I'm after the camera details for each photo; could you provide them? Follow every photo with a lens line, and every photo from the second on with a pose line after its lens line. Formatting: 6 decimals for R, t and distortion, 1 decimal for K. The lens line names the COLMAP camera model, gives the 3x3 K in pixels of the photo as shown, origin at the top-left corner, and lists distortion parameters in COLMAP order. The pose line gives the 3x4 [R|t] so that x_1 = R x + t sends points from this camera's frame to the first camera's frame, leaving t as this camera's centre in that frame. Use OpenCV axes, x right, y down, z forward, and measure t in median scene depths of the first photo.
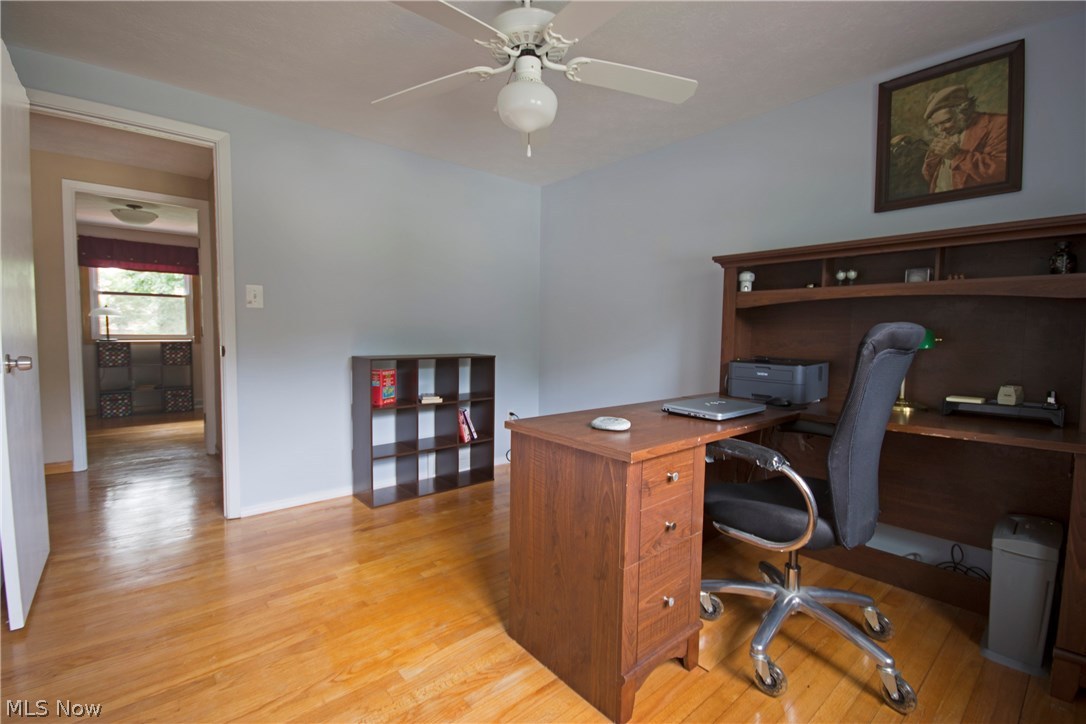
lens RADIAL K [[473.9, 0, 543.0], [0, 473.9, 362.0], [0, 0, 1]] dist [0.035674, -0.025053]
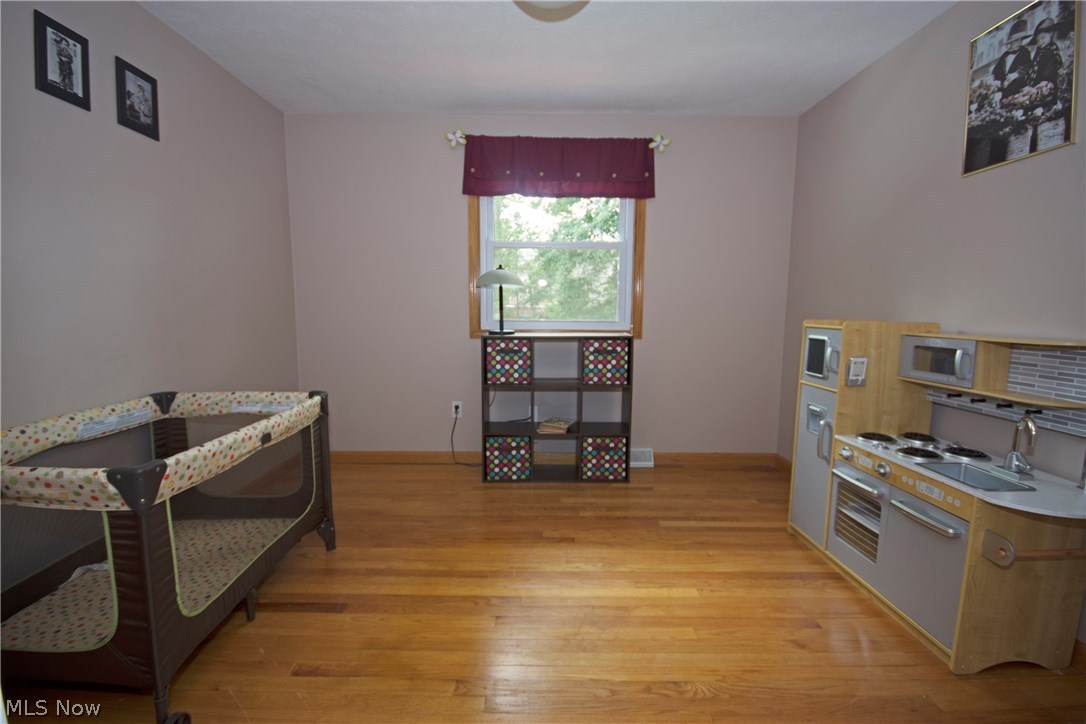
lens RADIAL K [[473.9, 0, 543.0], [0, 473.9, 362.0], [0, 0, 1]] dist [0.035674, -0.025053]
pose [[0.761796, 0.068526, -0.644182, -0.520859], [-0.035746, 0.997321, 0.063819, -0.046163], [0.646830, -0.025590, 0.762205, 0.616213]]
